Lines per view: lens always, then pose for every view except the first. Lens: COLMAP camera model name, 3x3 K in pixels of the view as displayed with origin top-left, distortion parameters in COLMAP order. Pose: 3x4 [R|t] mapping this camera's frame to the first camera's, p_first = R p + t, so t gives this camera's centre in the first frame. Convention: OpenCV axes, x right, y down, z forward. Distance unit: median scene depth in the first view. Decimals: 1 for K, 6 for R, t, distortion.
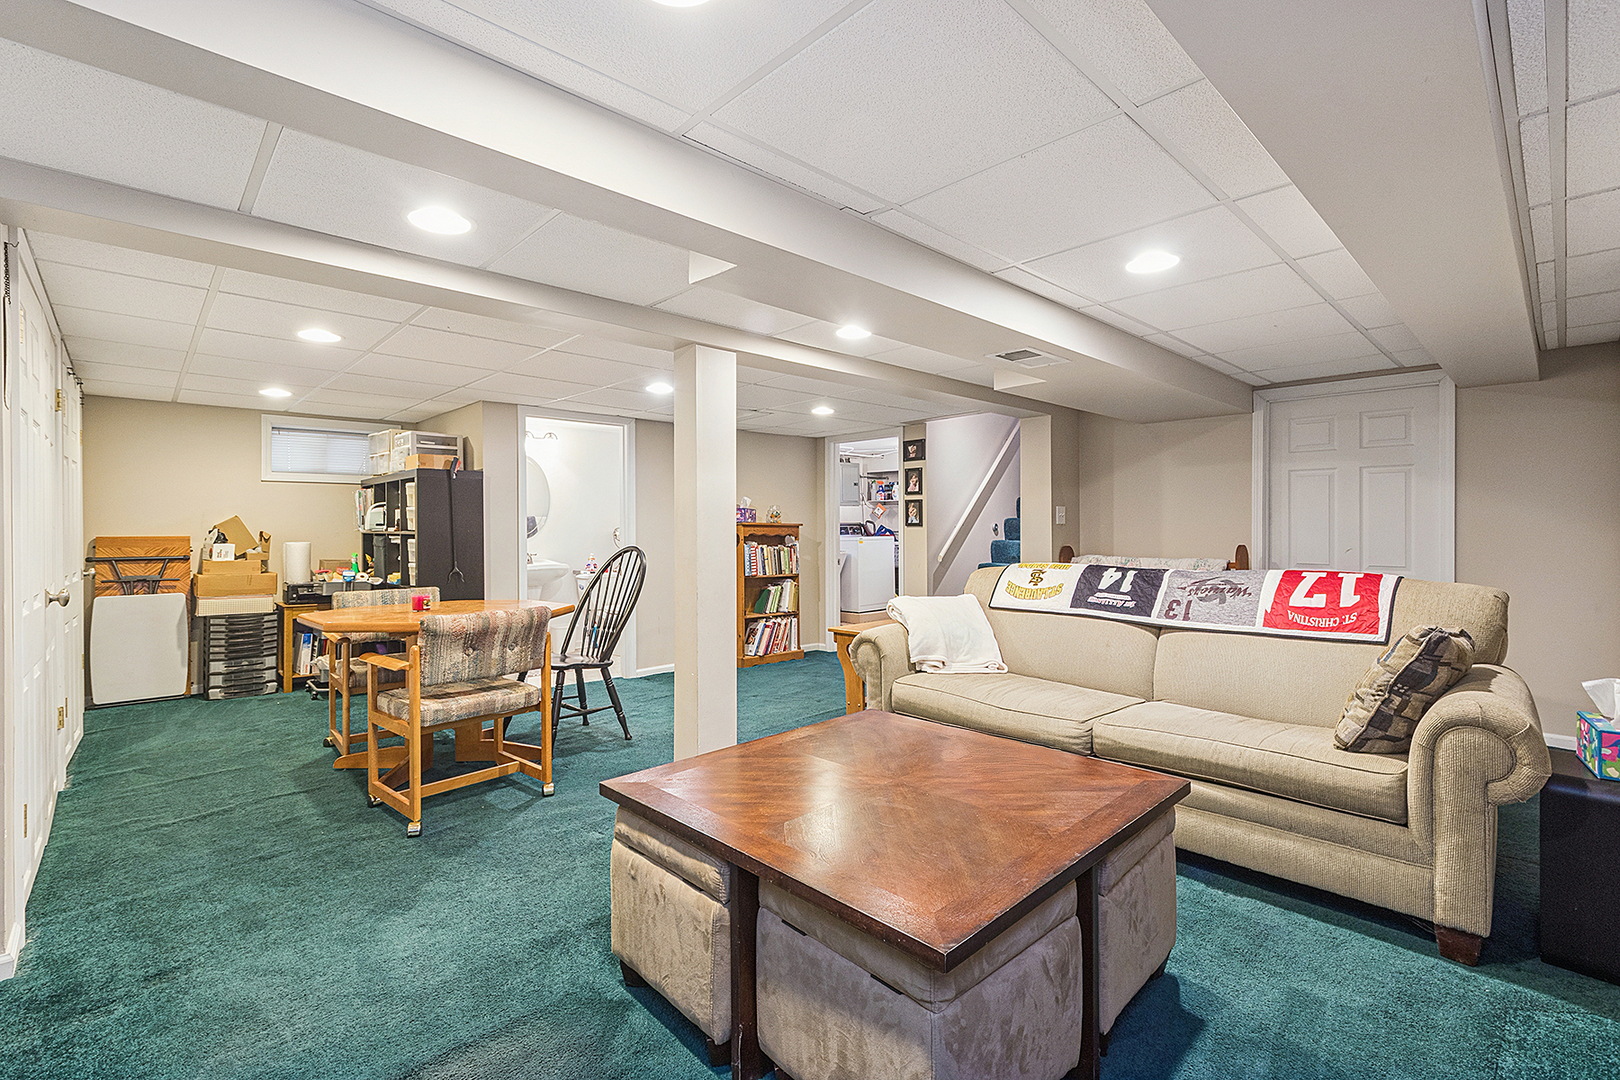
lens RADIAL K [[719.5, 0, 810.0], [0, 719.5, 571.6], [0, 0, 1]] dist [-0.001653, -0.000773]
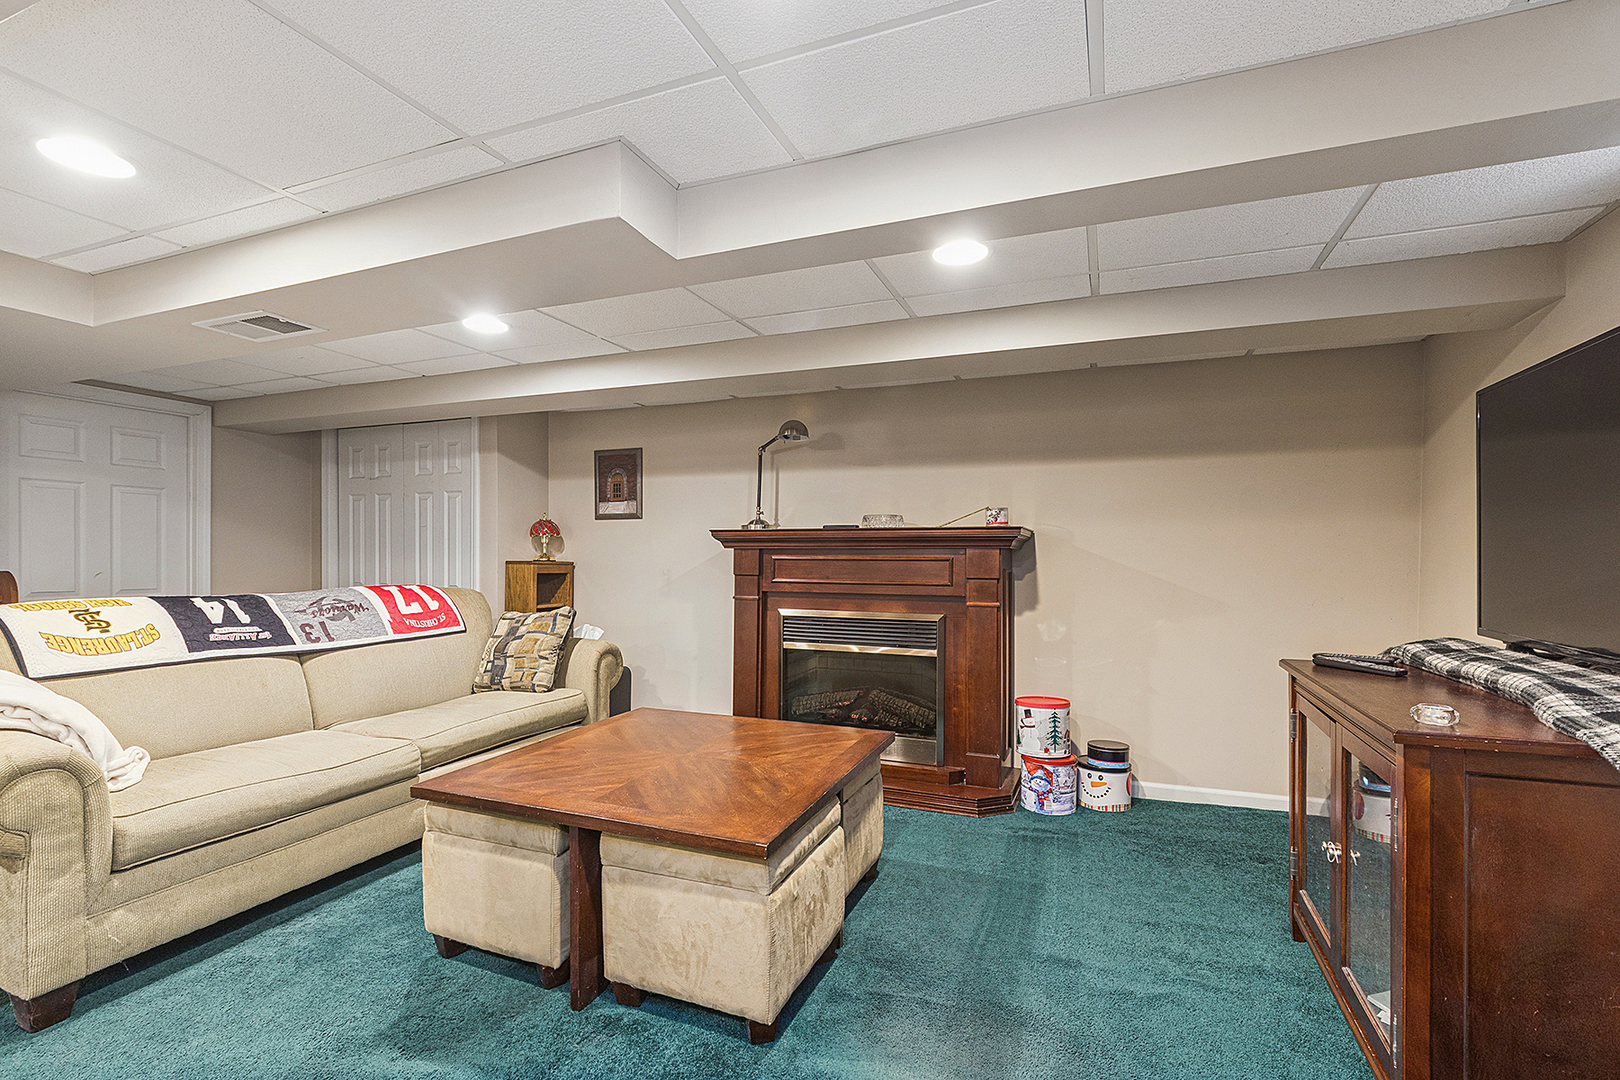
lens RADIAL K [[719.5, 0, 810.0], [0, 719.5, 571.6], [0, 0, 1]] dist [-0.001653, -0.000773]
pose [[-0.408903, -0.021885, 0.912315, -0.615615], [0.046906, 0.997887, 0.044961, -0.039795], [-0.911372, 0.061178, -0.407012, 0.722941]]
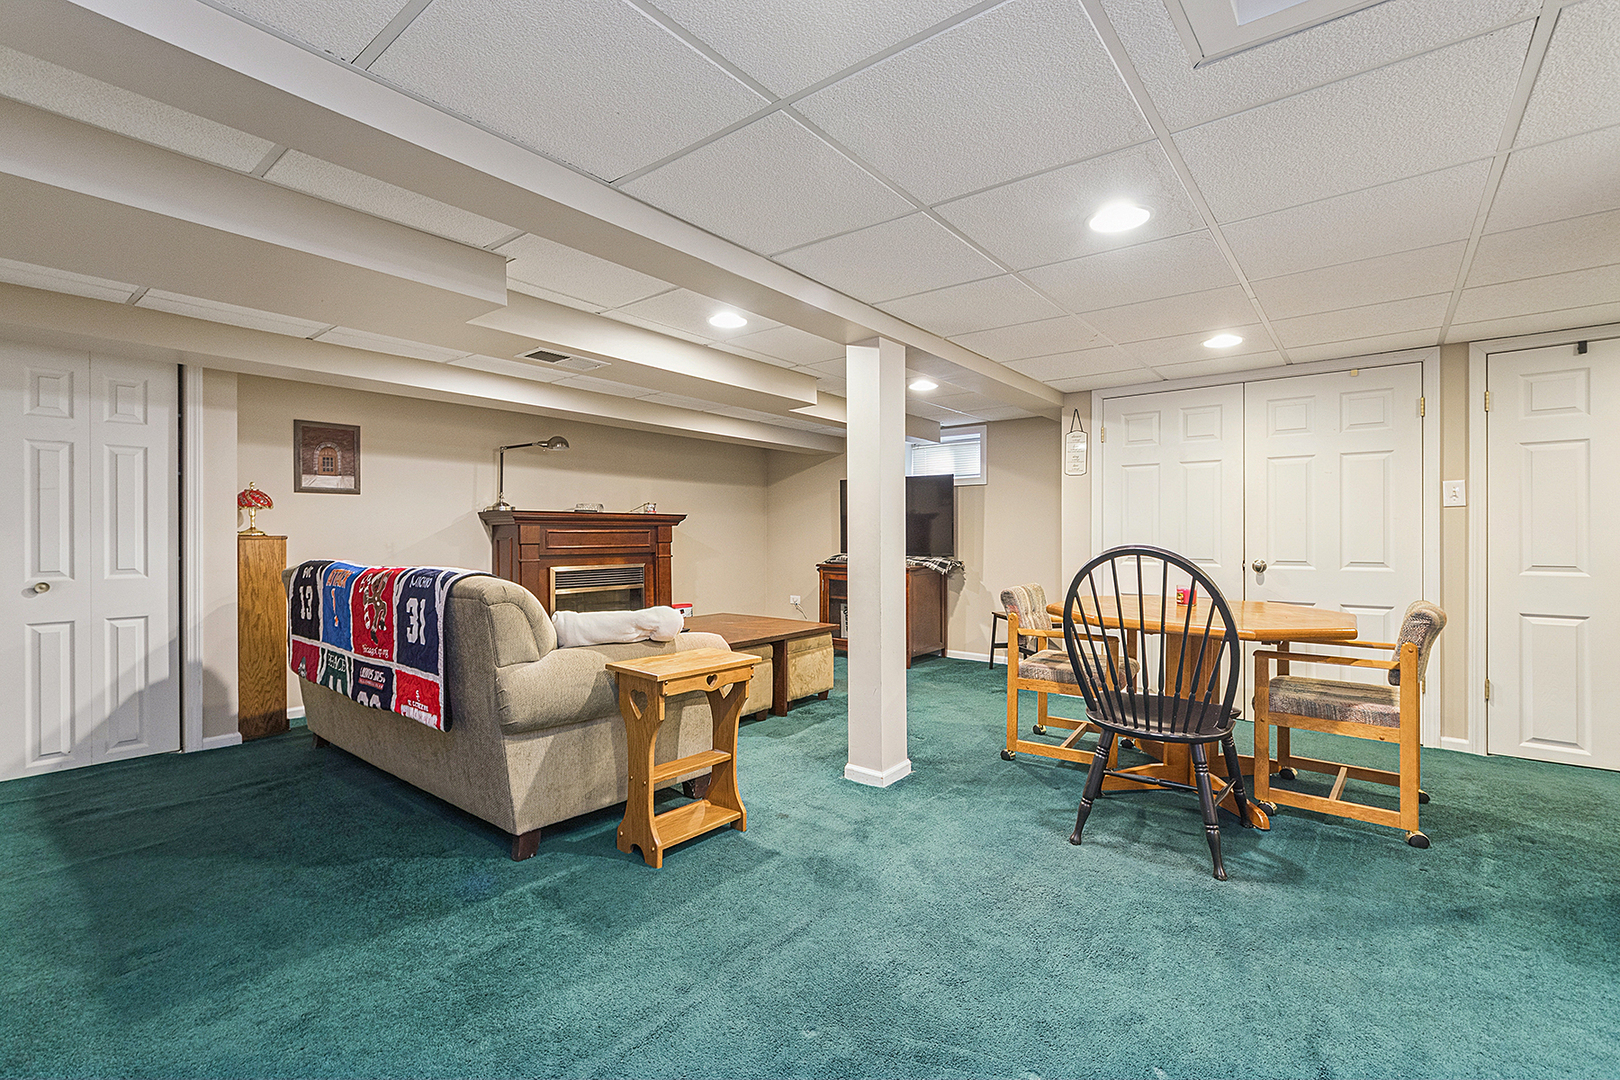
lens RADIAL K [[722.6, 0, 807.3], [0, 722.6, 535.3], [0, 0, 1]] dist [0.001107, 0.000303]
pose [[-0.990786, 0.000590, -0.135434, 0.105905], [-0.007148, 0.998369, 0.056635, -0.101651], [0.135246, 0.057082, -0.989166, 2.023081]]
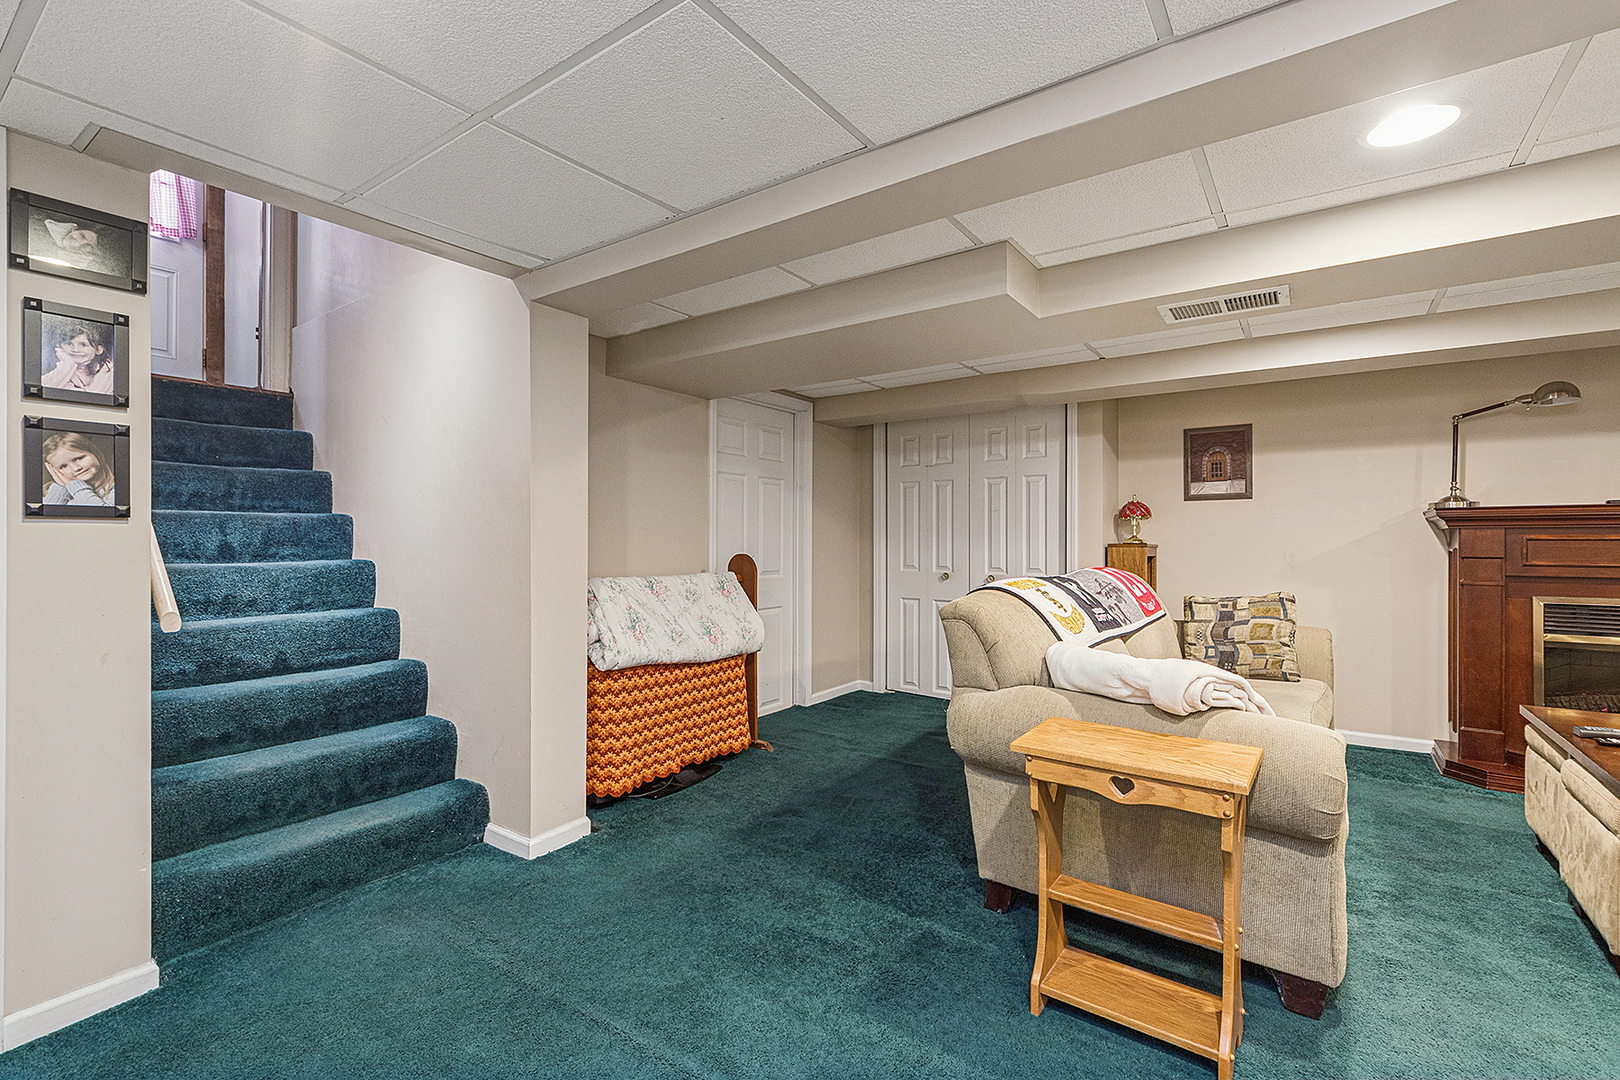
lens RADIAL K [[722.6, 0, 807.3], [0, 722.6, 535.3], [0, 0, 1]] dist [0.001107, 0.000303]
pose [[-0.180592, 0.005568, 0.983542, -0.361922], [0.056319, 0.998402, 0.004689, -0.079689], [-0.981944, 0.056239, -0.180616, 1.498913]]
